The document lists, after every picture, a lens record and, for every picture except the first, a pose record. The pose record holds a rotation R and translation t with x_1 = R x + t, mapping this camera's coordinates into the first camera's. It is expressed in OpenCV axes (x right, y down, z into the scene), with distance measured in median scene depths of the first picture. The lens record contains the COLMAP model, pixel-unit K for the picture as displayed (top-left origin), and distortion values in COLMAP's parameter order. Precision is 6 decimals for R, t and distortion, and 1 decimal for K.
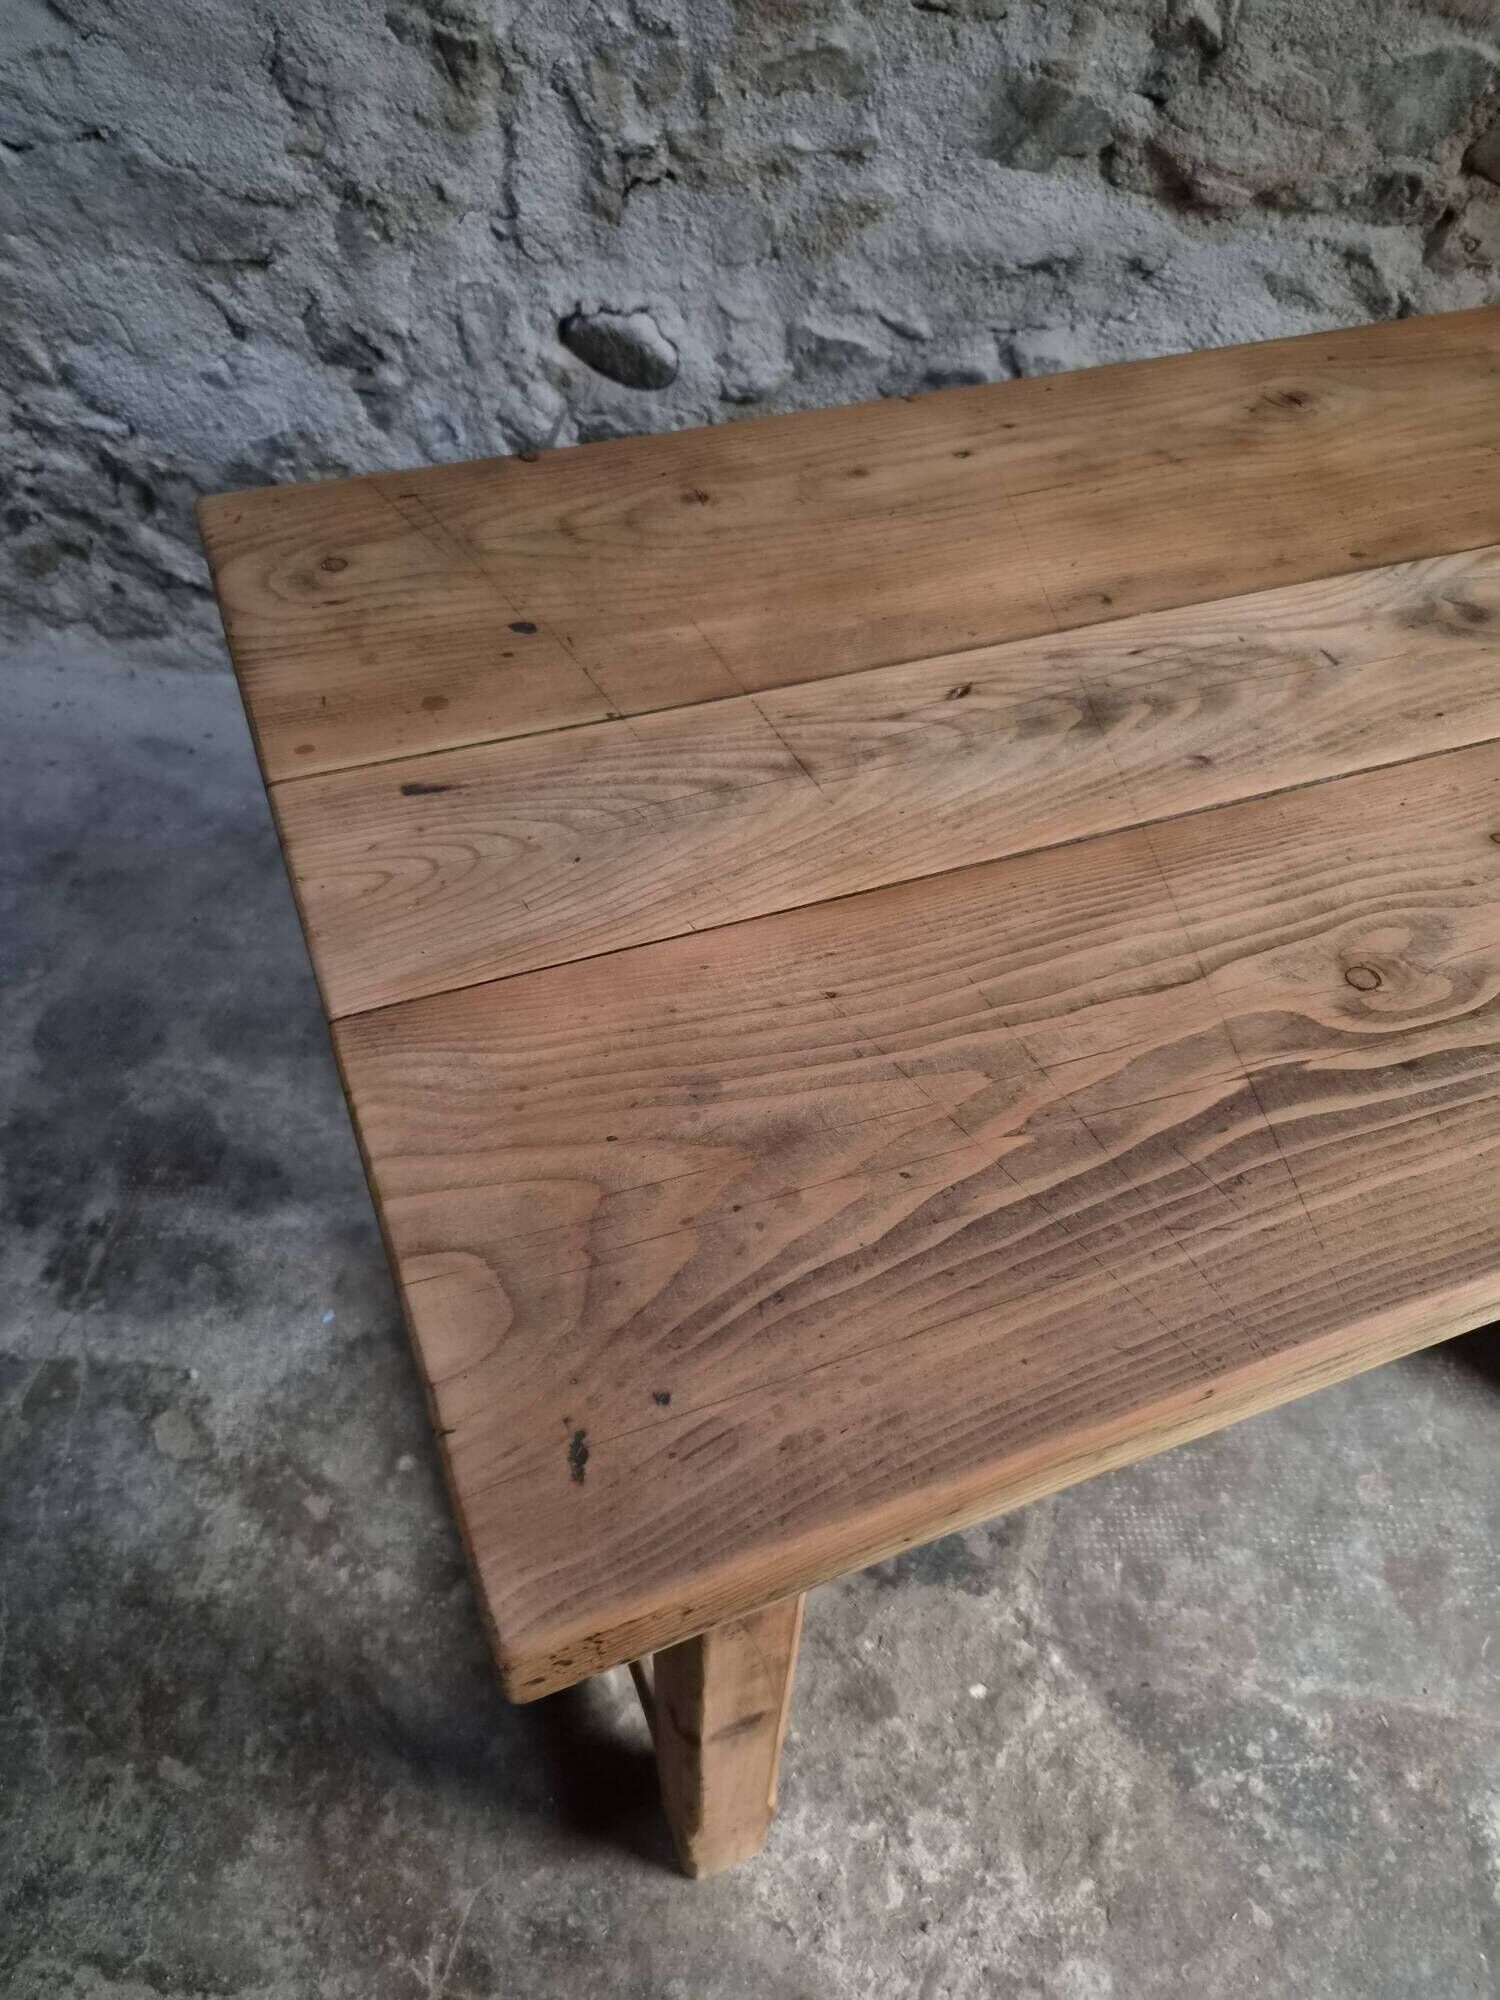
lens RADIAL K [[1351.6, 0, 735.8], [0, 1351.6, 1014.0], [0, 0, 1]] dist [0.046540, -0.036608]
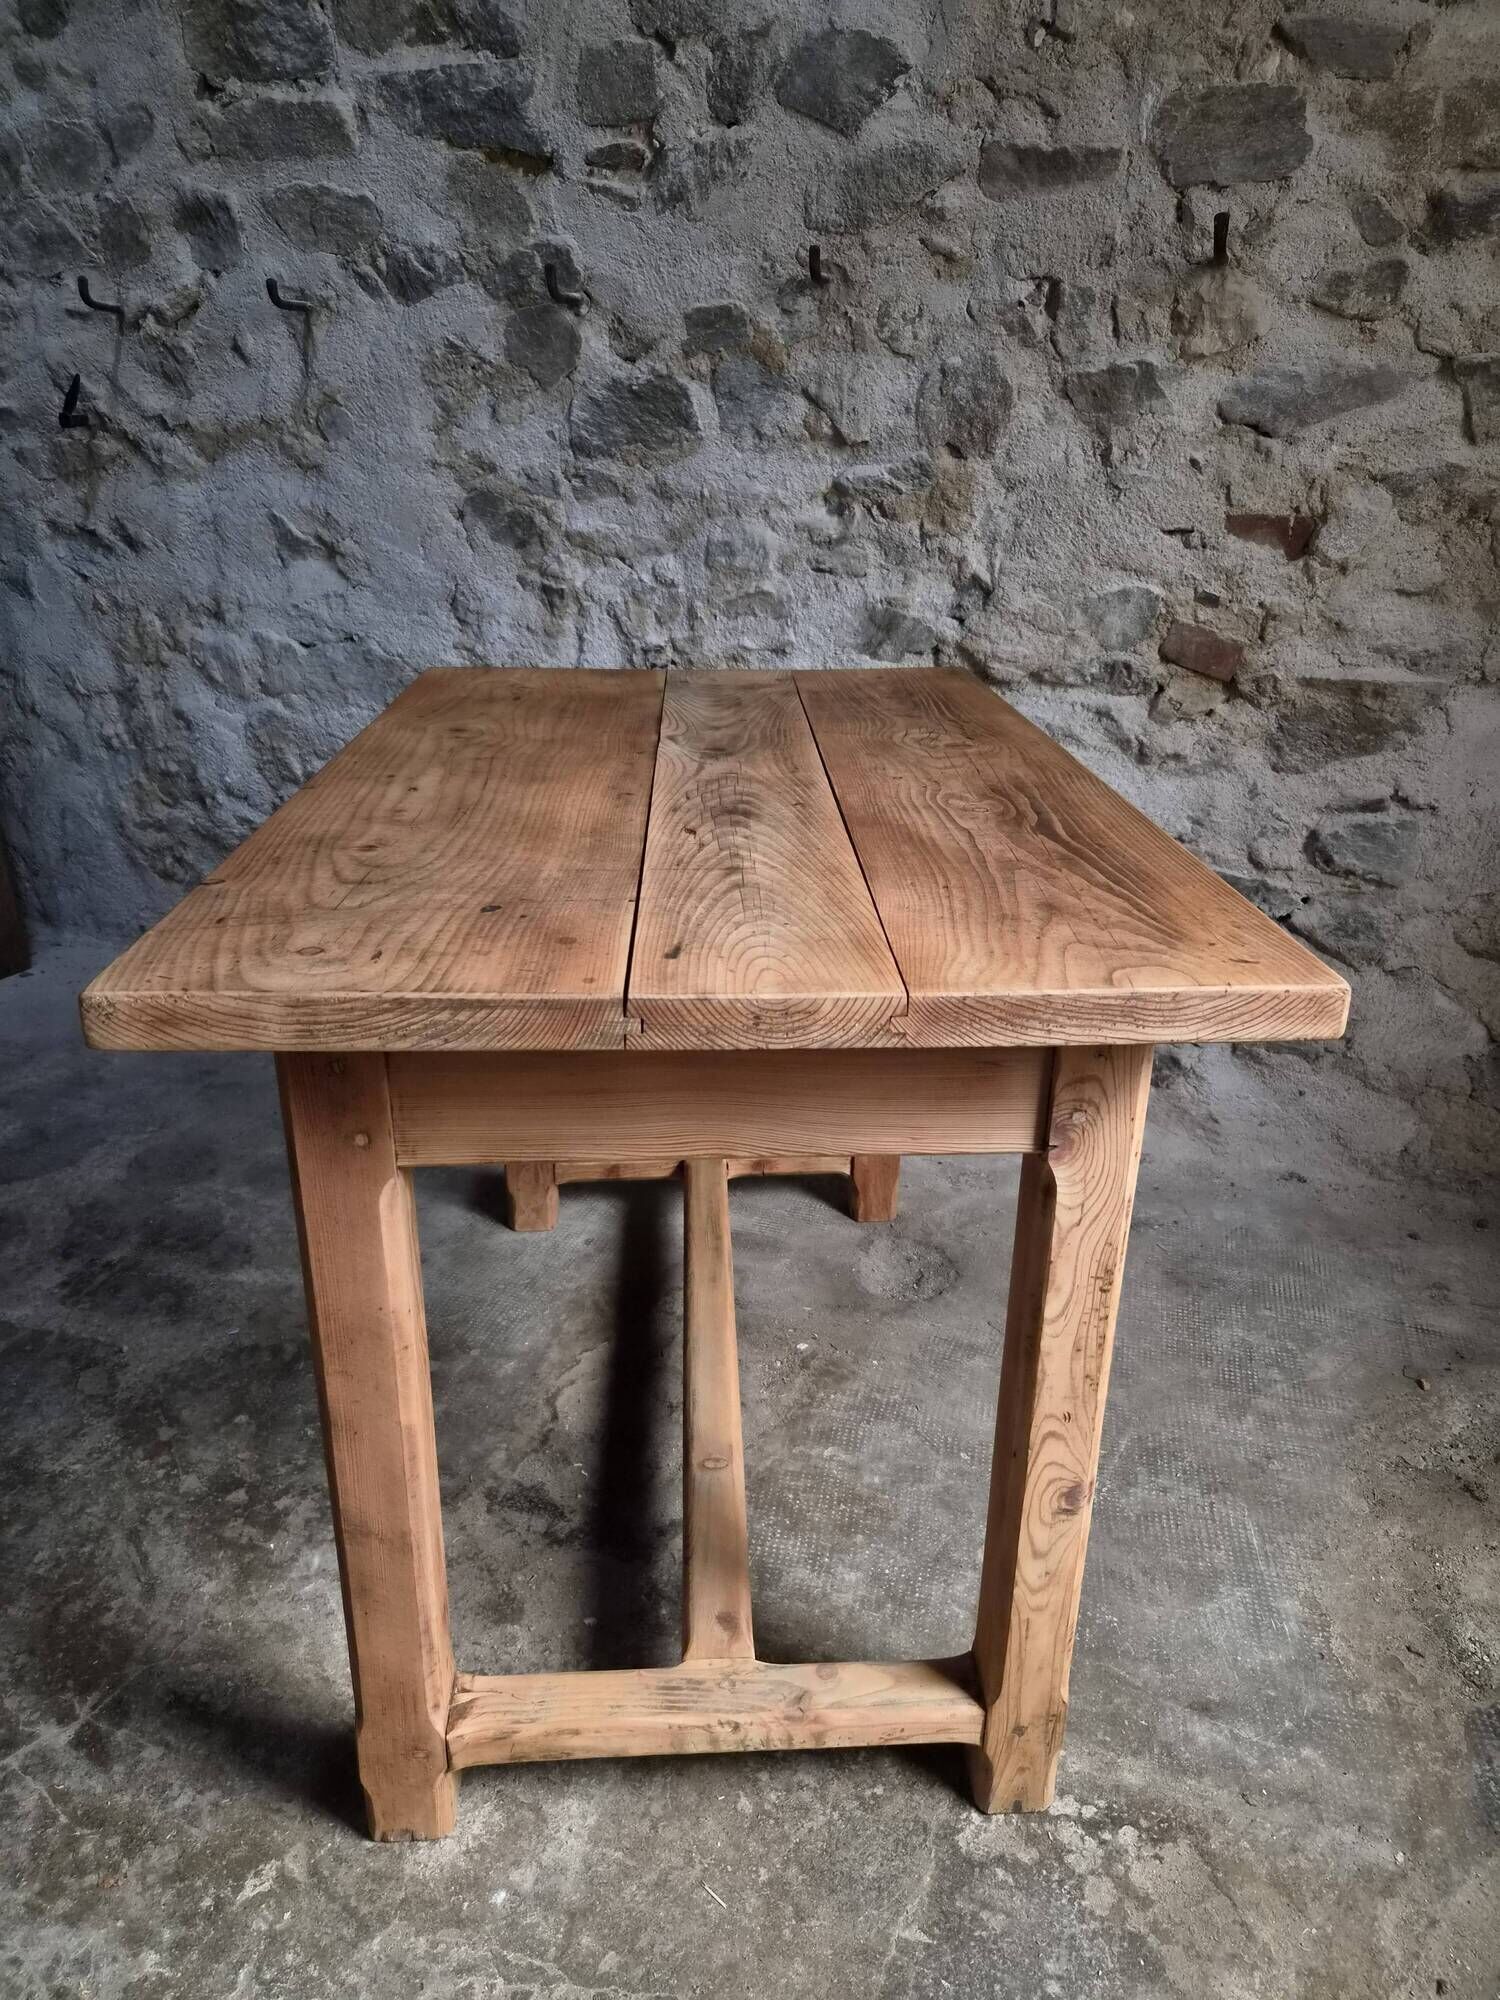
lens RADIAL K [[1340.6, 0, 765.9], [0, 1340.6, 1002.9], [0, 0, 1]] dist [0.064854, -0.049773]
pose [[0.977625, 0.075864, -0.196199, 0.408421], [-0.149799, 0.905887, -0.396142, 0.354472], [0.147681, 0.416669, 0.896982, -0.218674]]
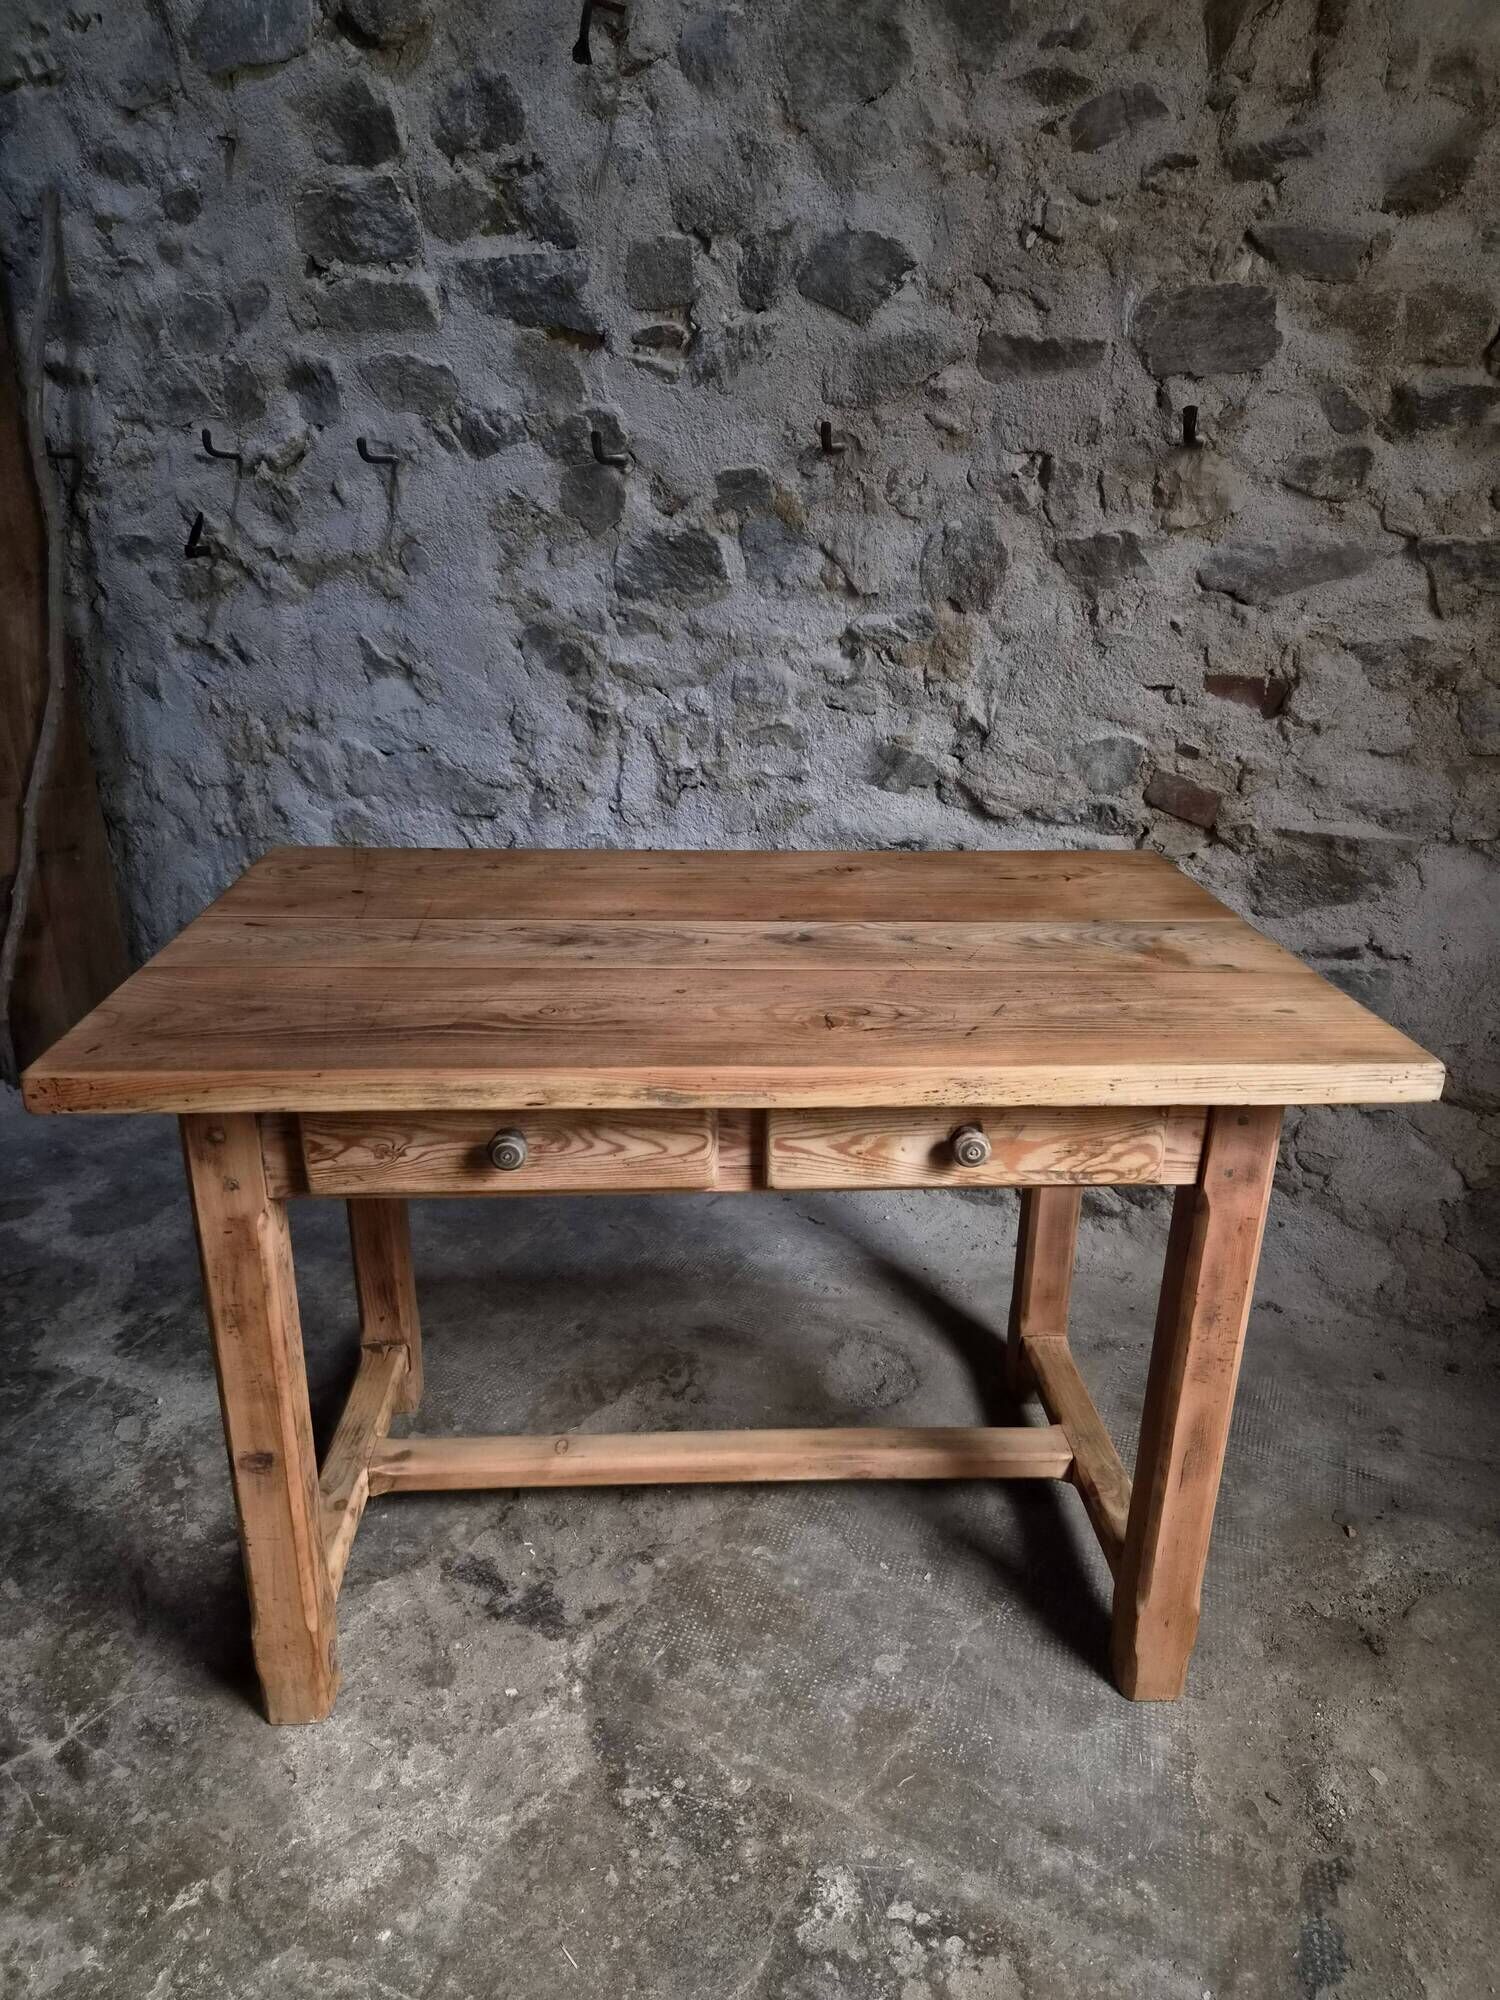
lens RADIAL K [[1336.6, 0, 749.8], [0, 1336.6, 1009.0], [0, 0, 1]] dist [0.069661, -0.056857]
pose [[0.945936, 0.111845, -0.304459, 0.571020], [-0.232613, 0.888088, -0.396472, 0.292529], [0.226043, 0.445859, 0.866091, -0.314115]]
